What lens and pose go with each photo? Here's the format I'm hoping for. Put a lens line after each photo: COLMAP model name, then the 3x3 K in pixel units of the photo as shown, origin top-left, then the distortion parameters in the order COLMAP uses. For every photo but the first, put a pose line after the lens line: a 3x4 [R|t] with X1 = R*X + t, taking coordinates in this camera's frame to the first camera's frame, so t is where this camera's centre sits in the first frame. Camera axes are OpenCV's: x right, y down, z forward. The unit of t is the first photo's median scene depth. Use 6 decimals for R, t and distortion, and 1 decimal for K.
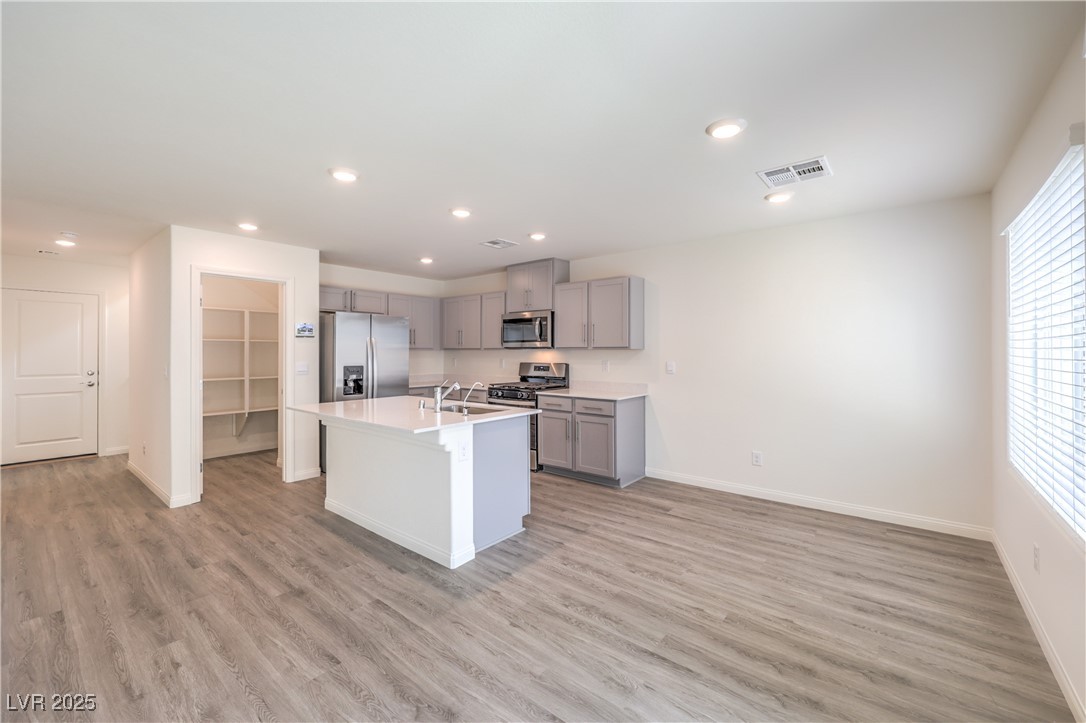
lens RADIAL K [[440.8, 0, 549.0], [0, 440.8, 357.4], [0, 0, 1]] dist [-0.000808, 0.000128]
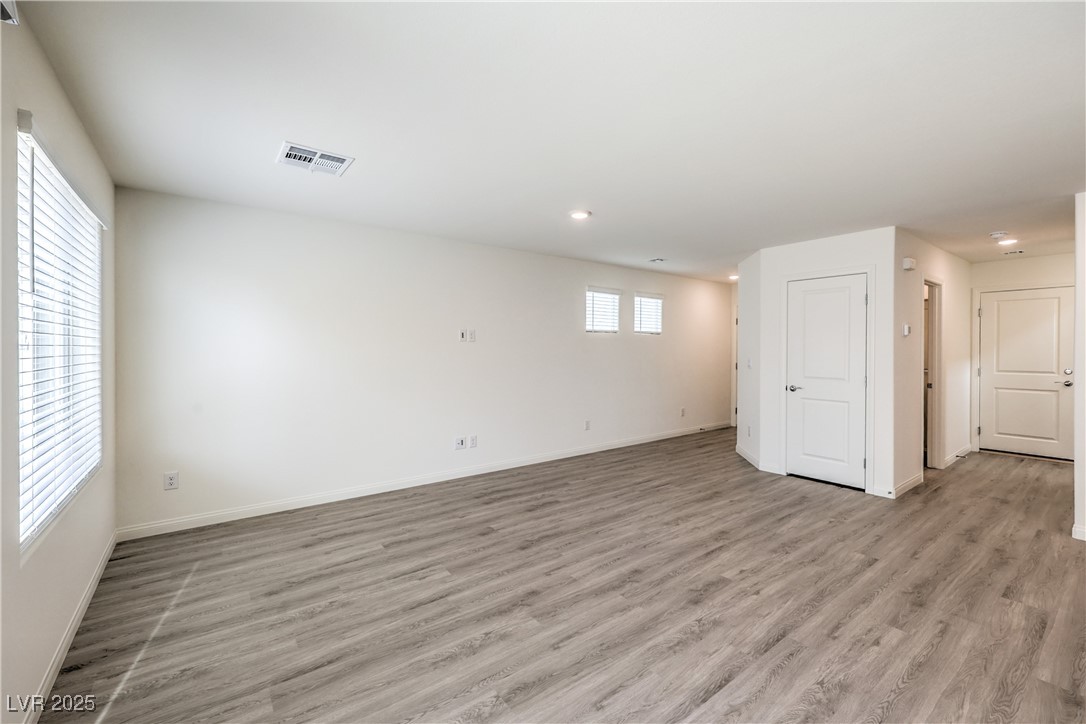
lens RADIAL K [[440.8, 0, 538.6], [0, 440.8, 353.0], [0, 0, 1]] dist [-0.000808, 0.000128]
pose [[-0.244337, 0.005196, -0.969677, 0.202583], [-0.011839, 0.999895, 0.008341, 0.002352], [0.969618, 0.013518, -0.244250, 0.251349]]
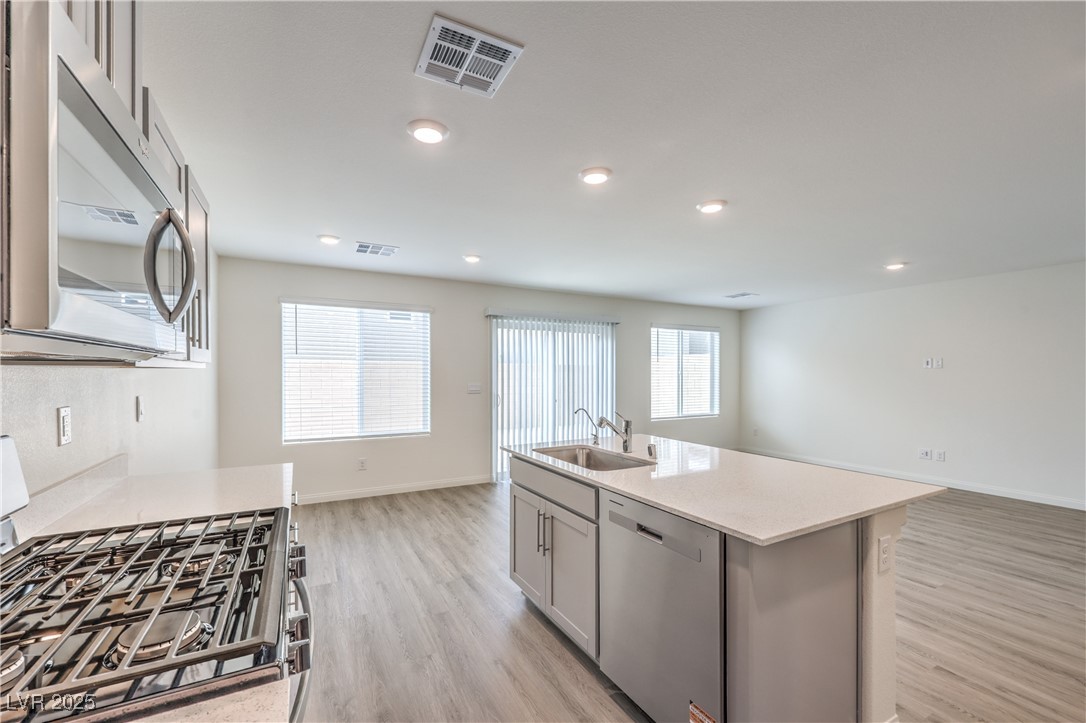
lens RADIAL K [[440.8, 0, 542.9], [0, 440.8, 381.2], [0, 0, 1]] dist [-0.000808, 0.000128]
pose [[-0.922062, -0.004389, 0.387017, -0.389802], [0.007224, 0.999566, 0.028549, -0.020219], [-0.386974, 0.029120, -0.921631, 1.665750]]
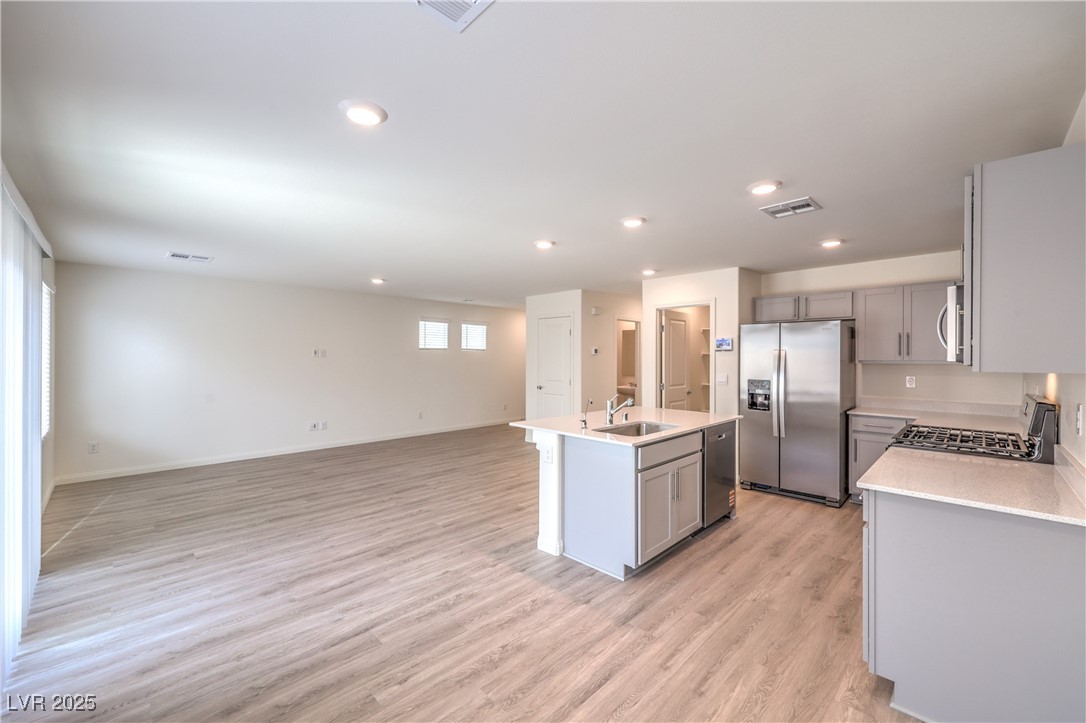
lens RADIAL K [[440.8, 0, 545.0], [0, 440.8, 355.4], [0, 0, 1]] dist [-0.000808, 0.000128]
pose [[-0.108637, -0.005345, -0.994067, 0.766424], [-0.016310, 0.999861, -0.003594, -0.030344], [0.993948, 0.015822, -0.108709, 0.903278]]
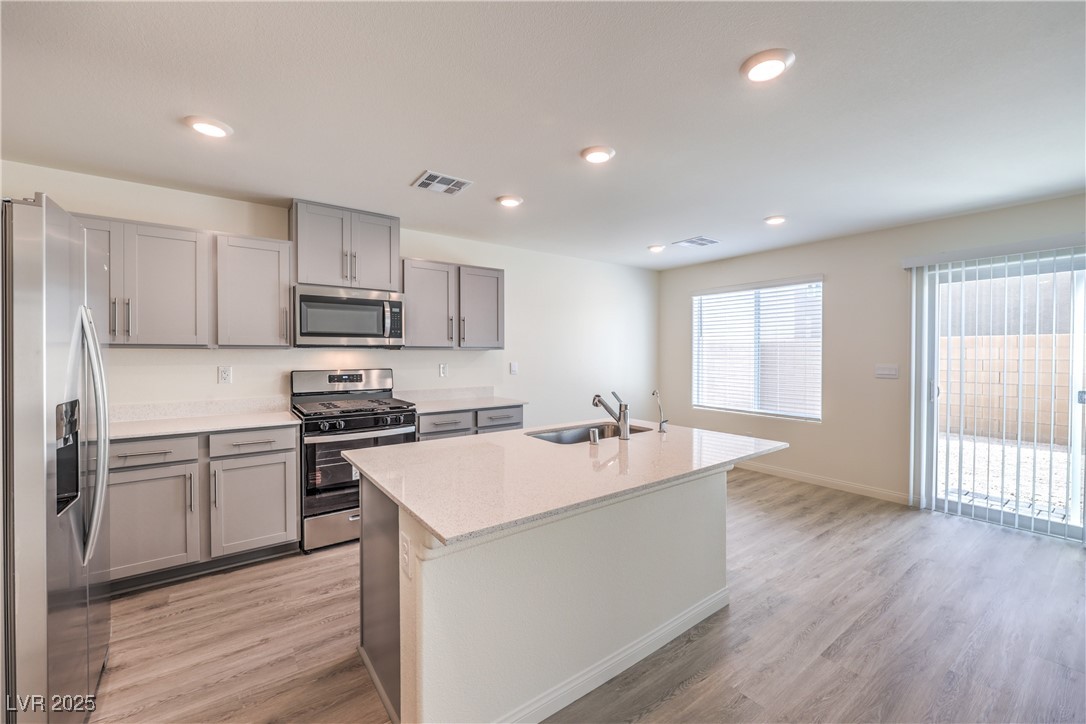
lens RADIAL K [[440.8, 0, 547.9], [0, 440.8, 353.3], [0, 0, 1]] dist [-0.000808, 0.000128]
pose [[0.245838, -0.005396, 0.969296, -0.906541], [0.014504, 0.999893, 0.001888, -0.013775], [-0.969202, 0.013594, 0.245890, 0.891780]]
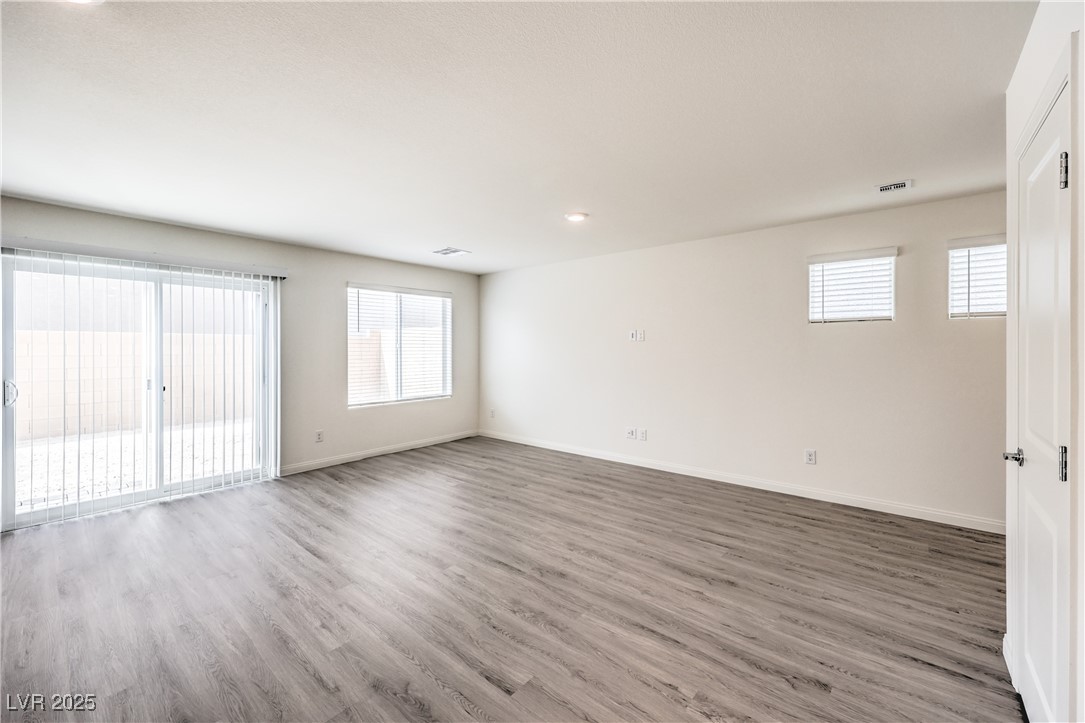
lens RADIAL K [[440.4, 0, 549.4], [0, 440.4, 347.9], [0, 0, 1]] dist [-0.000808, 0.000128]
pose [[-0.999888, 0.003702, 0.014488, -0.789383], [0.003917, 0.999882, 0.014847, -0.011790], [-0.014431, 0.014903, -0.999785, 1.153206]]
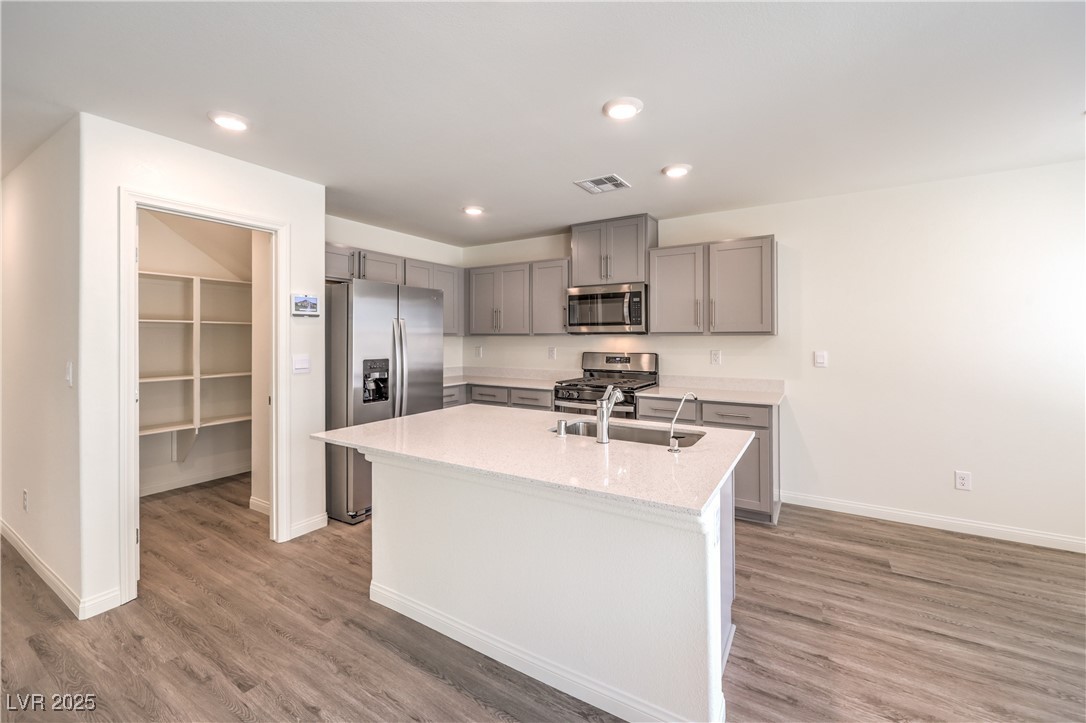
lens RADIAL K [[440.8, 0, 547.2], [0, 440.8, 343.5], [0, 0, 1]] dist [-0.000808, 0.000128]
pose [[0.991668, -0.003011, 0.128782, -0.379449], [0.003176, 0.999994, -0.001080, -0.005420], [-0.128778, 0.001480, 0.991672, 0.409168]]
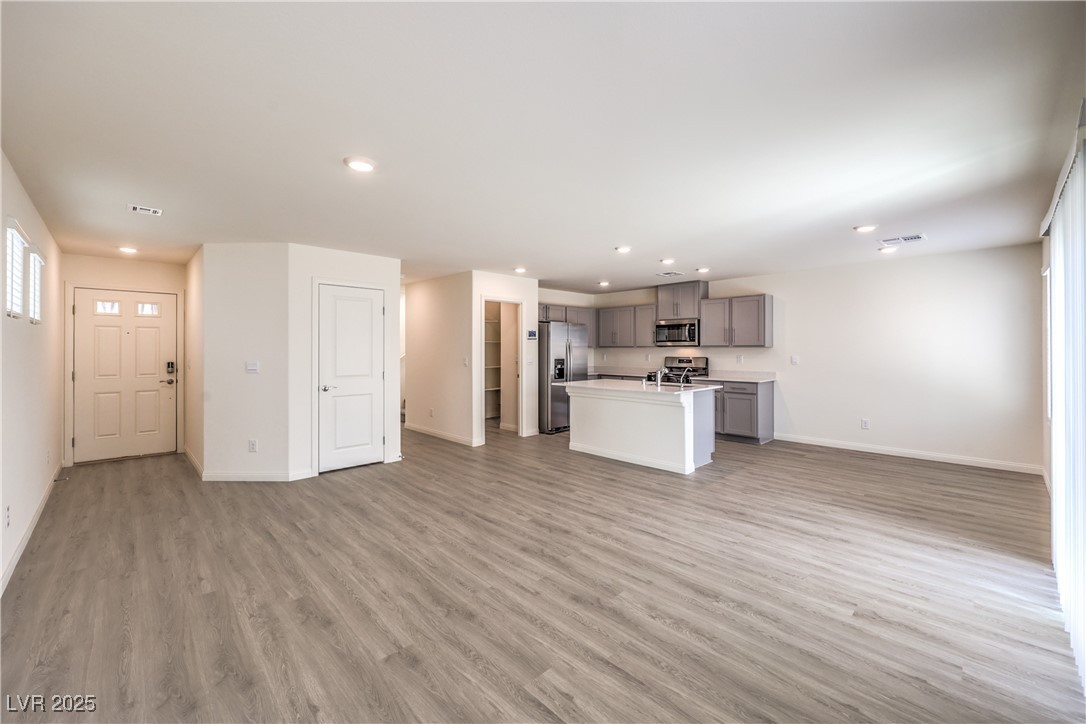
lens RADIAL K [[440.8, 0, 550.5], [0, 440.8, 355.9], [0, 0, 1]] dist [-0.000808, 0.000128]
pose [[0.993681, -0.000478, -0.112238, -0.438152], [0.000562, 1.000000, 0.000712, 0.011469], [0.112238, -0.000770, 0.993681, -0.610925]]
